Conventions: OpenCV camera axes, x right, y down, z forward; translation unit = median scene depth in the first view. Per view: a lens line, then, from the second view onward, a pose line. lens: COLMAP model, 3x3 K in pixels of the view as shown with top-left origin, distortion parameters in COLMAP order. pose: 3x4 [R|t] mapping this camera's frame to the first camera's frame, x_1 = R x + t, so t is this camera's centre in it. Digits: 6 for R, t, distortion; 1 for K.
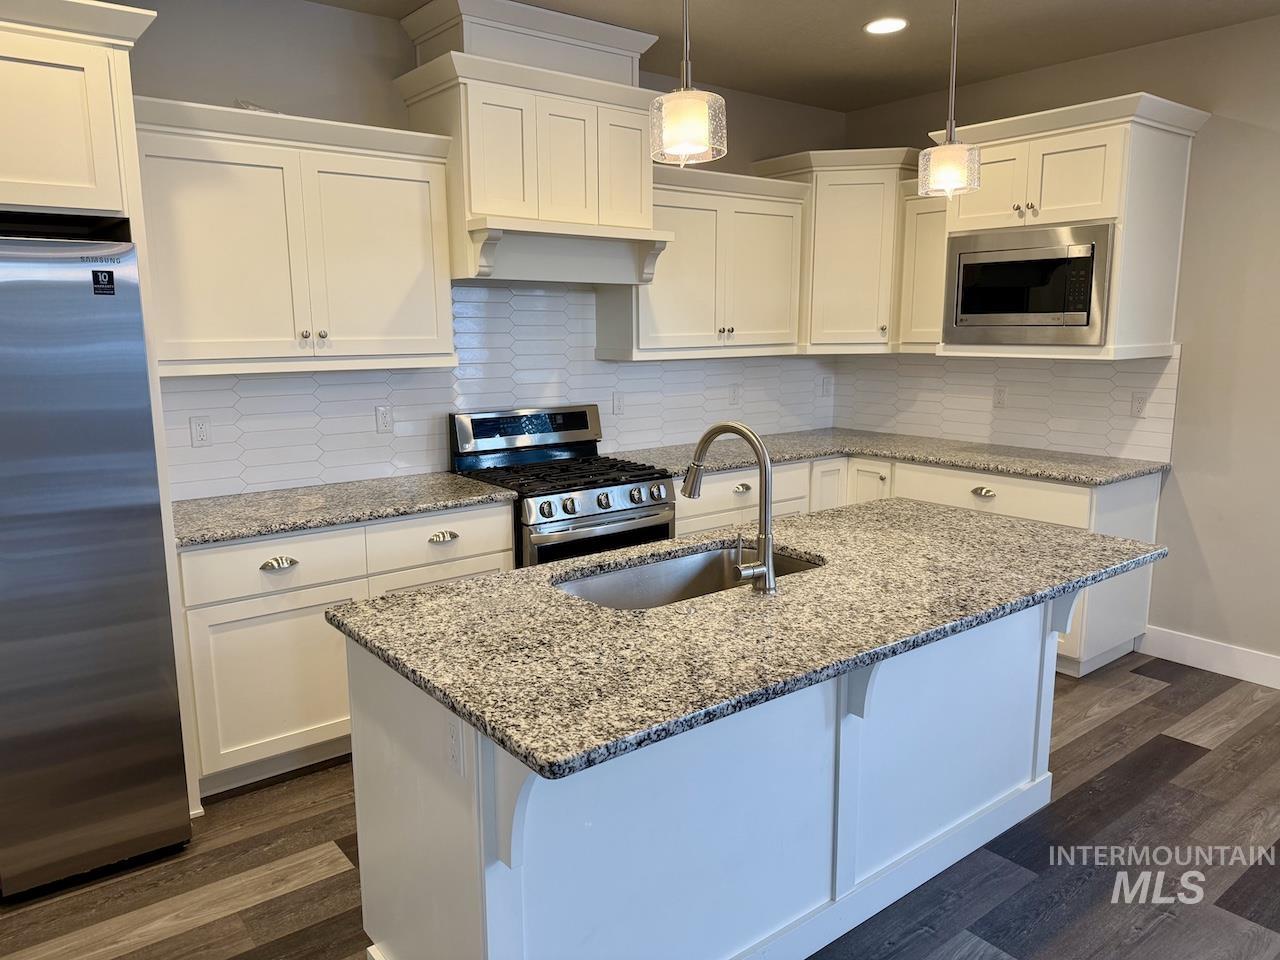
lens RADIAL K [[899.9, 0, 641.1], [0, 899.9, 484.6], [0, 0, 1]] dist [0.051736, -0.062510]
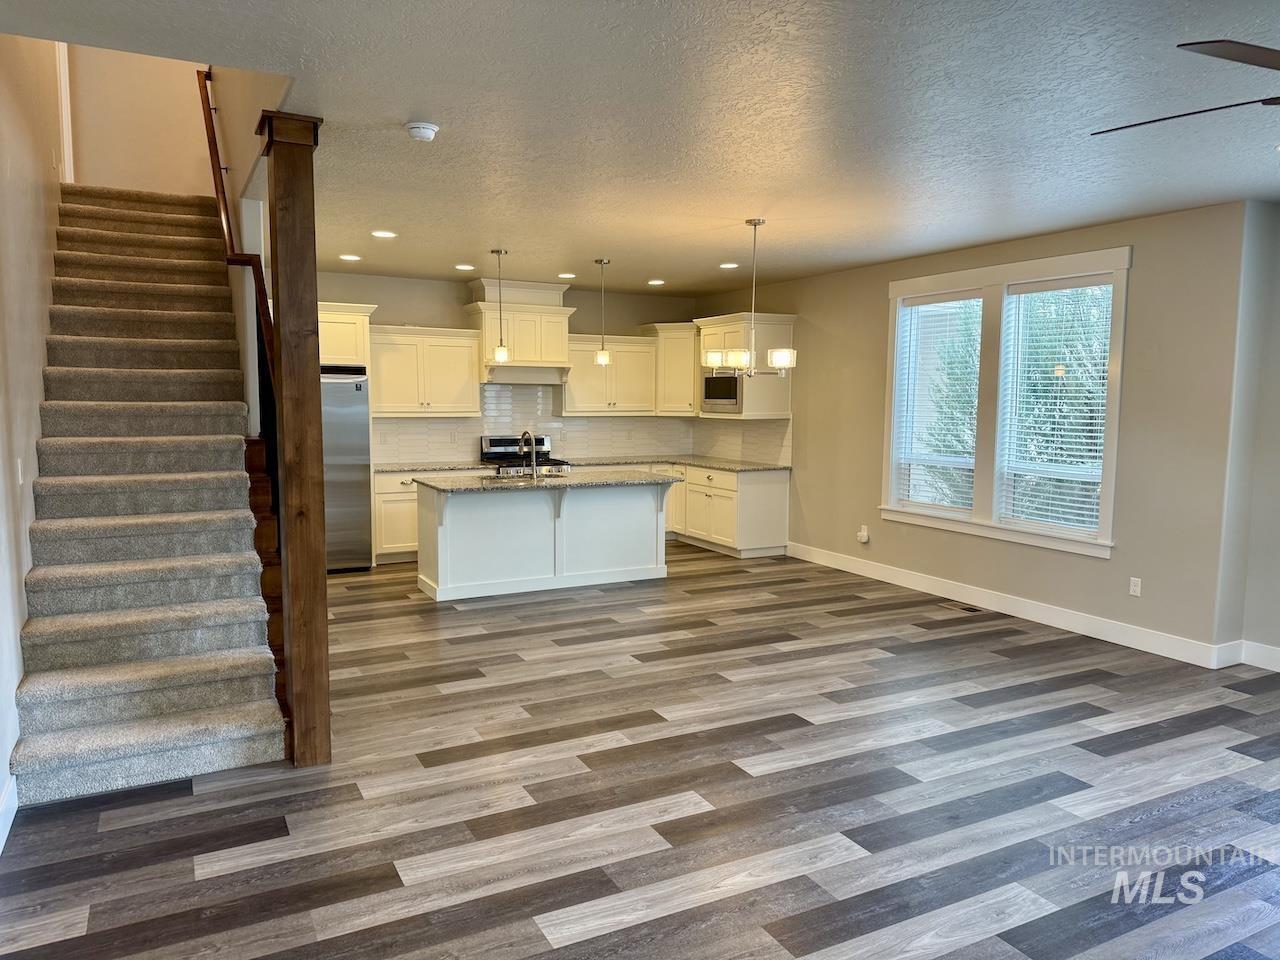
lens RADIAL K [[899.9, 0, 638.8], [0, 899.9, 475.8], [0, 0, 1]] dist [0.051736, -0.062510]
pose [[0.983343, 0.028408, -0.179524, 0.753923], [-0.043619, 0.995730, -0.081359, 0.240186], [0.176446, 0.087834, 0.980384, -1.508813]]
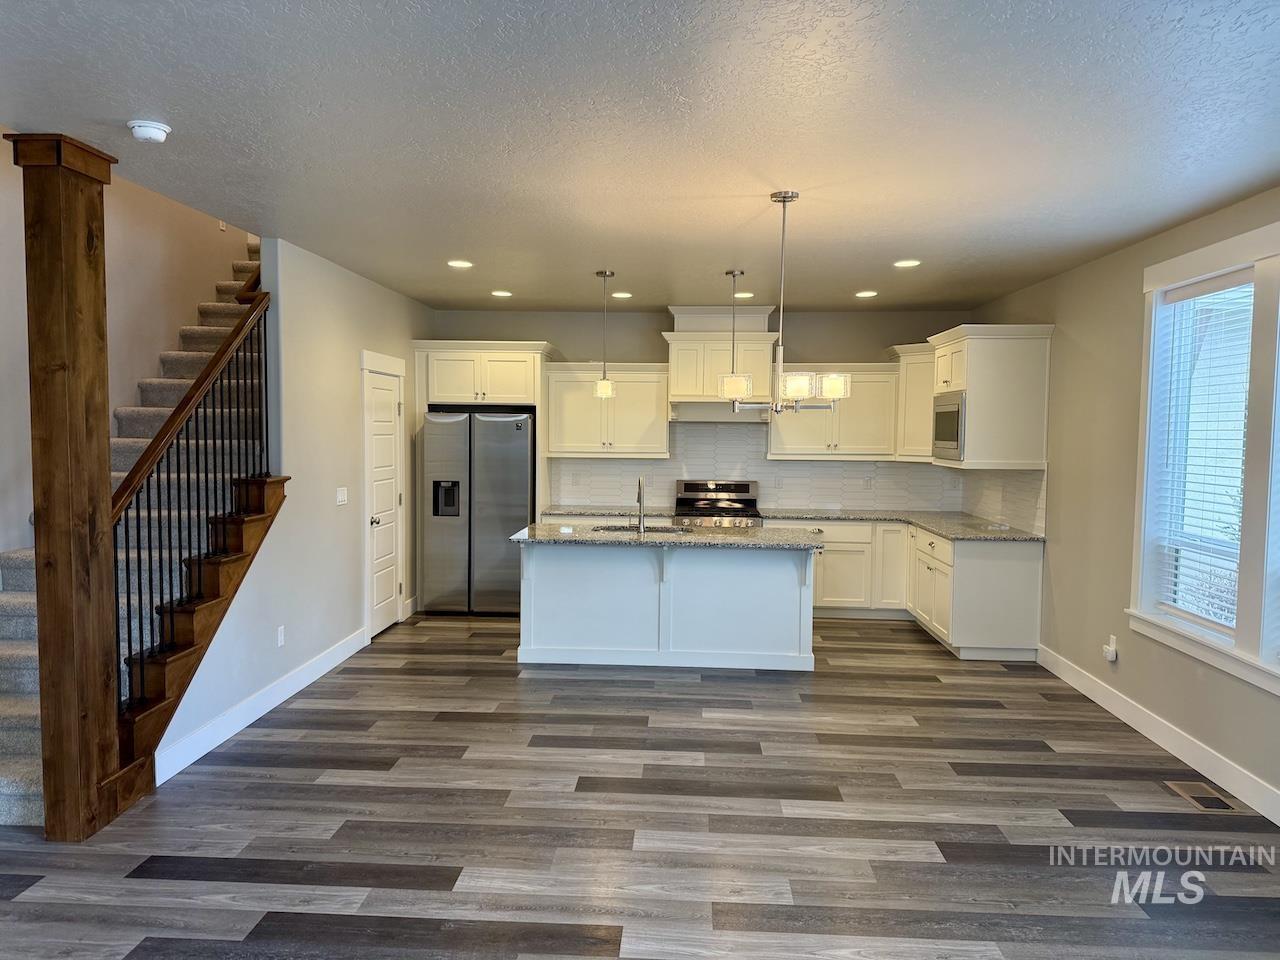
lens RADIAL K [[899.9, 0, 635.7], [0, 899.9, 471.2], [0, 0, 1]] dist [0.051736, -0.062510]
pose [[0.746972, 0.047121, -0.663183, 1.346791], [-0.131211, 0.988315, -0.077566, 0.095728], [0.651779, 0.144957, 0.744427, -0.799378]]
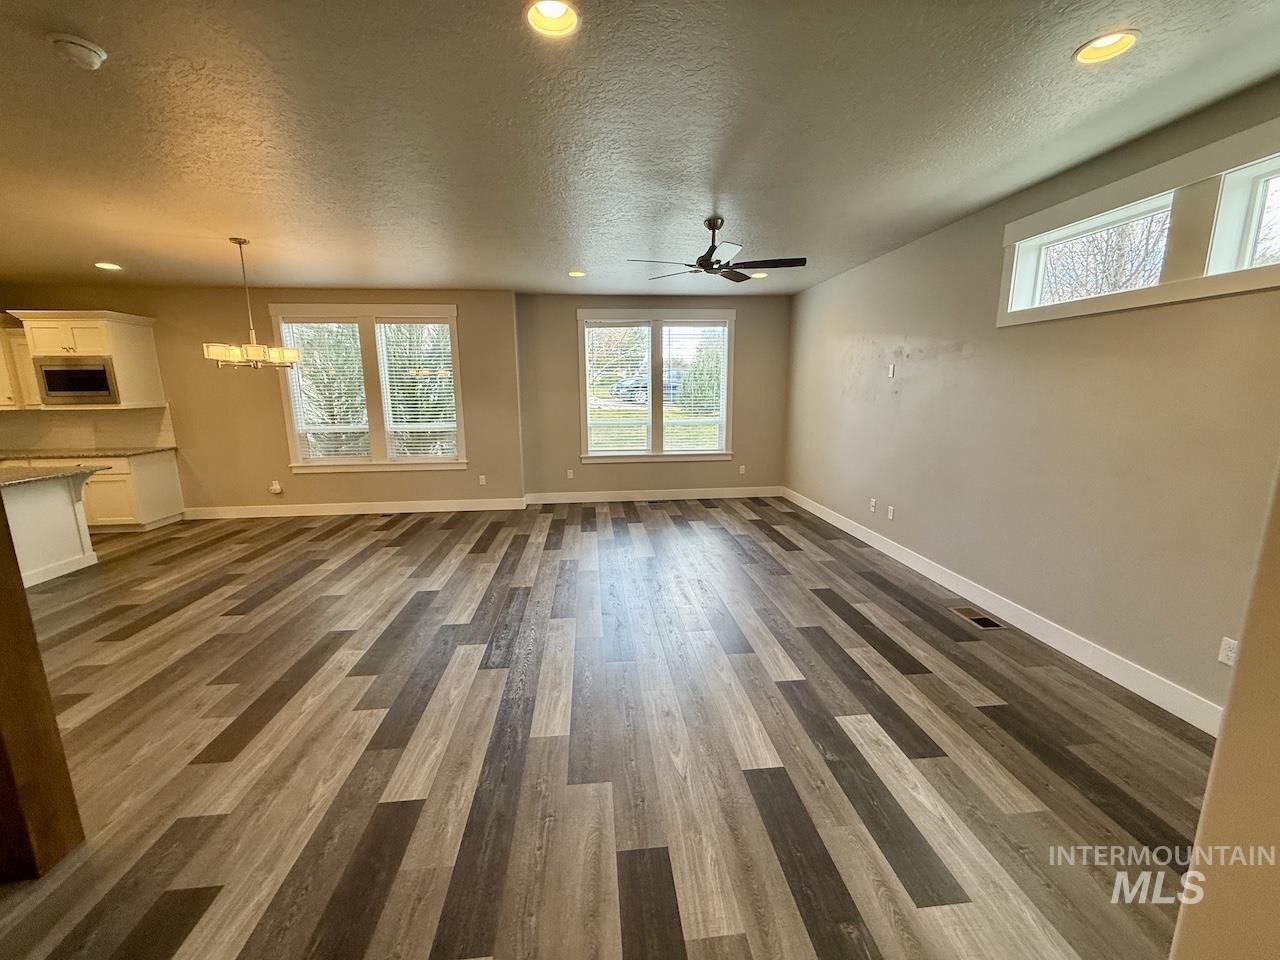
lens RADIAL K [[508.2, 0, 643.8], [0, 508.2, 480.0], [0, 0, 1]] dist [-0.000657, -0.000161]
pose [[0.533309, -0.150452, 0.832433, 0.064637], [0.154158, 0.984864, 0.079239, 0.206963], [-0.831755, 0.086067, 0.548430, -1.196482]]
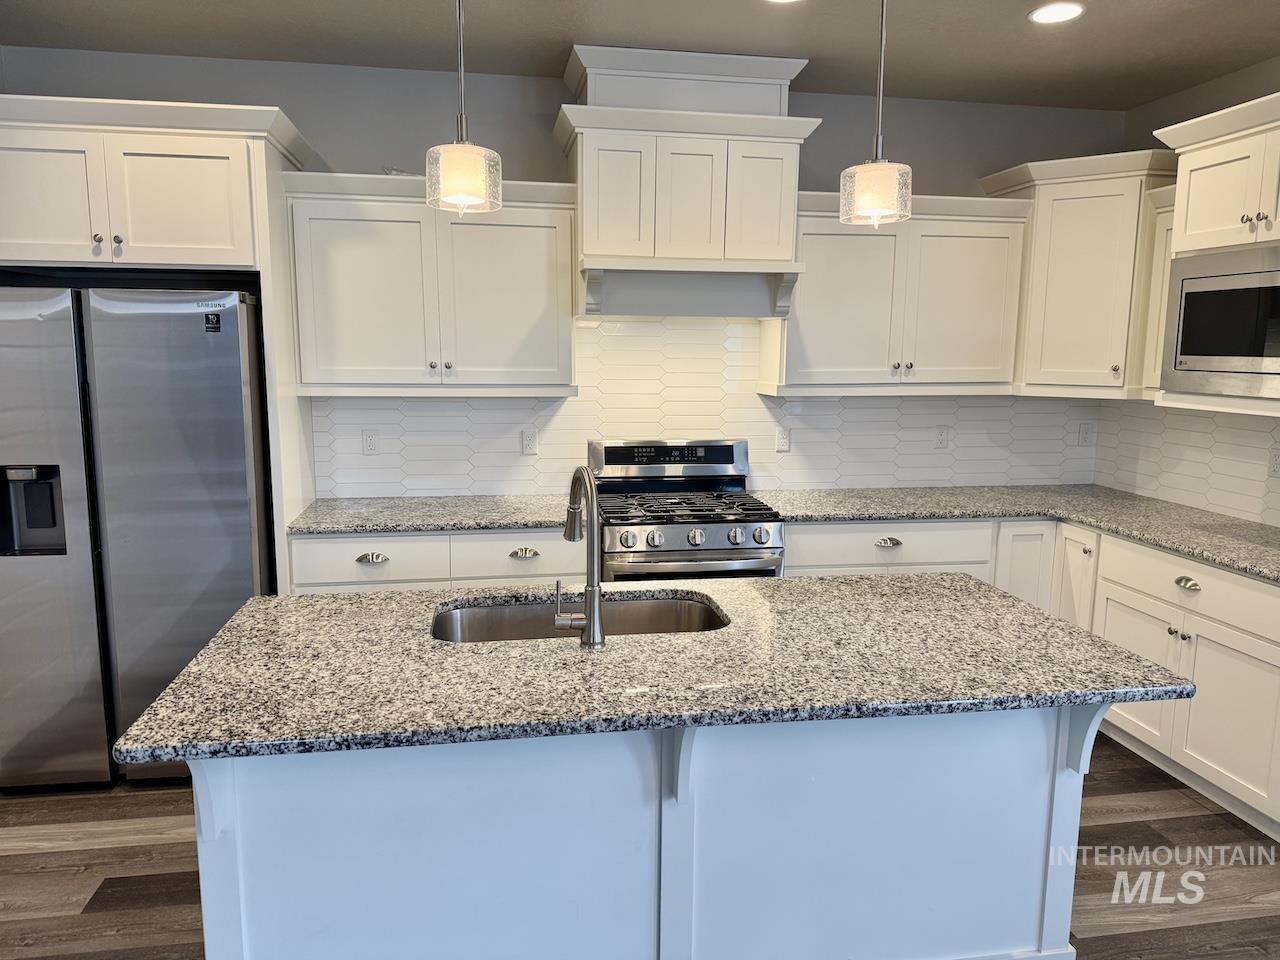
lens RADIAL K [[899.9, 0, 645.0], [0, 899.9, 486.0], [0, 0, 1]] dist [0.051736, -0.062510]
pose [[0.880934, 0.086607, -0.465246, 0.403937], [-0.097421, 0.995243, 0.000803, -0.037288], [0.463103, 0.044617, 0.885181, 0.110260]]
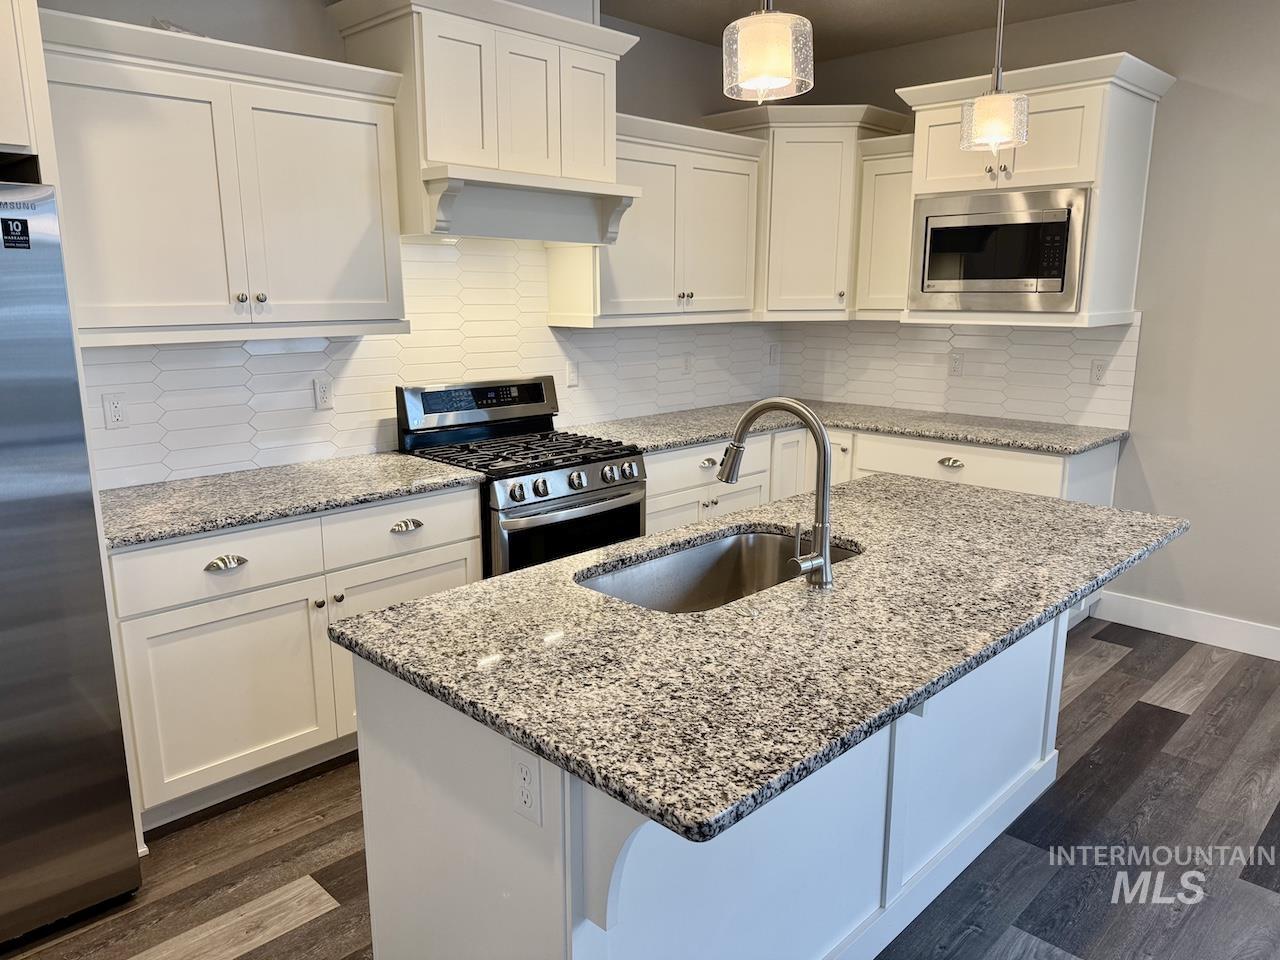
lens RADIAL K [[899.9, 0, 639.2], [0, 899.9, 486.2], [0, 0, 1]] dist [0.051736, -0.062510]
pose [[0.992189, -0.021299, 0.122916, -0.100432], [0.016537, 0.999077, 0.039633, -0.013096], [-0.123646, -0.037290, 0.991625, 0.080695]]
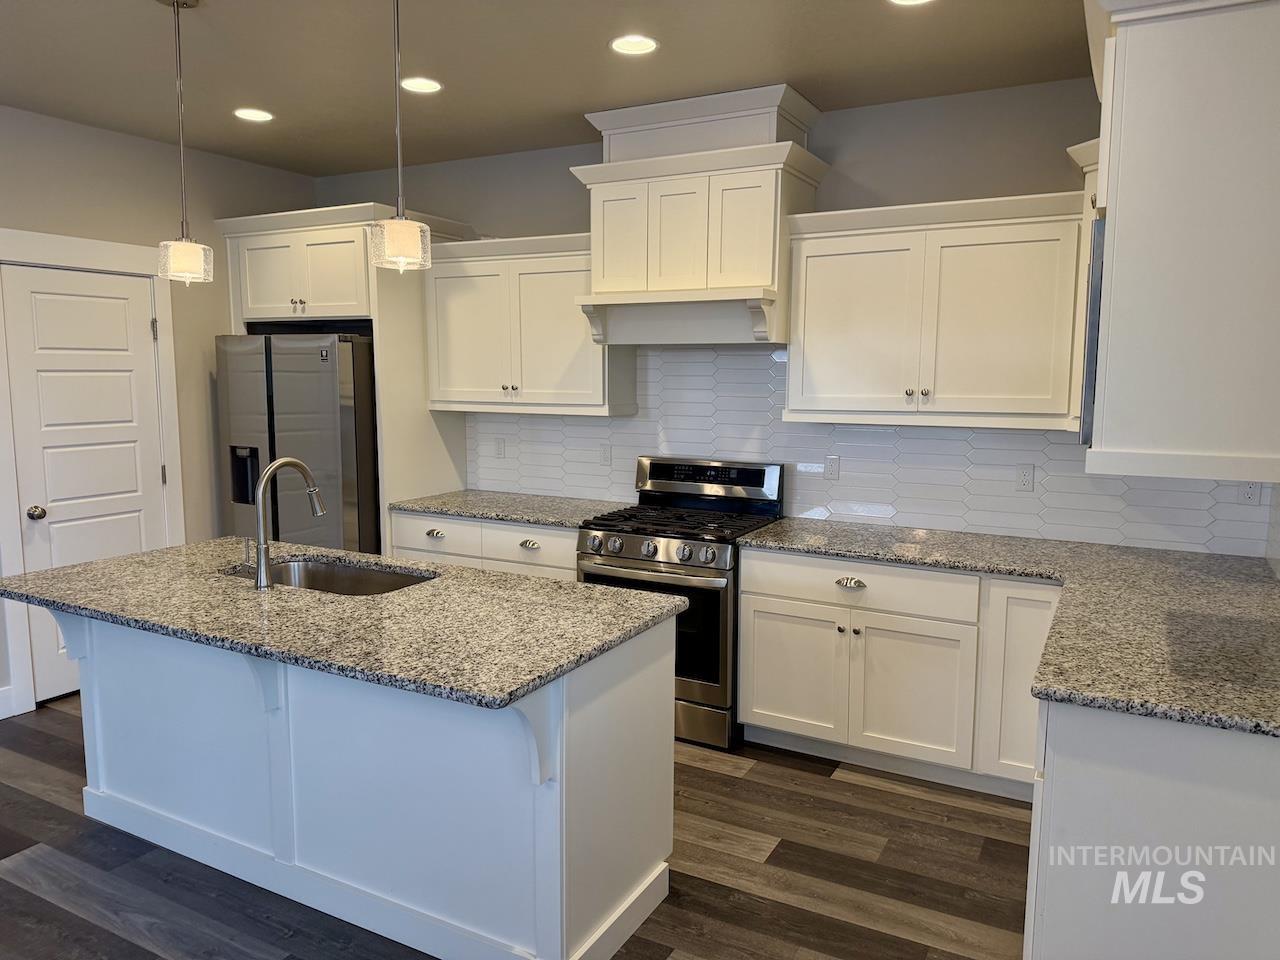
lens RADIAL K [[899.9, 0, 646.7], [0, 899.9, 476.2], [0, 0, 1]] dist [0.051736, -0.062510]
pose [[0.404621, 0.116318, -0.907057, 1.001438], [-0.169737, 0.984195, 0.050494, -0.131384], [0.898594, 0.133530, 0.417969, 0.605561]]
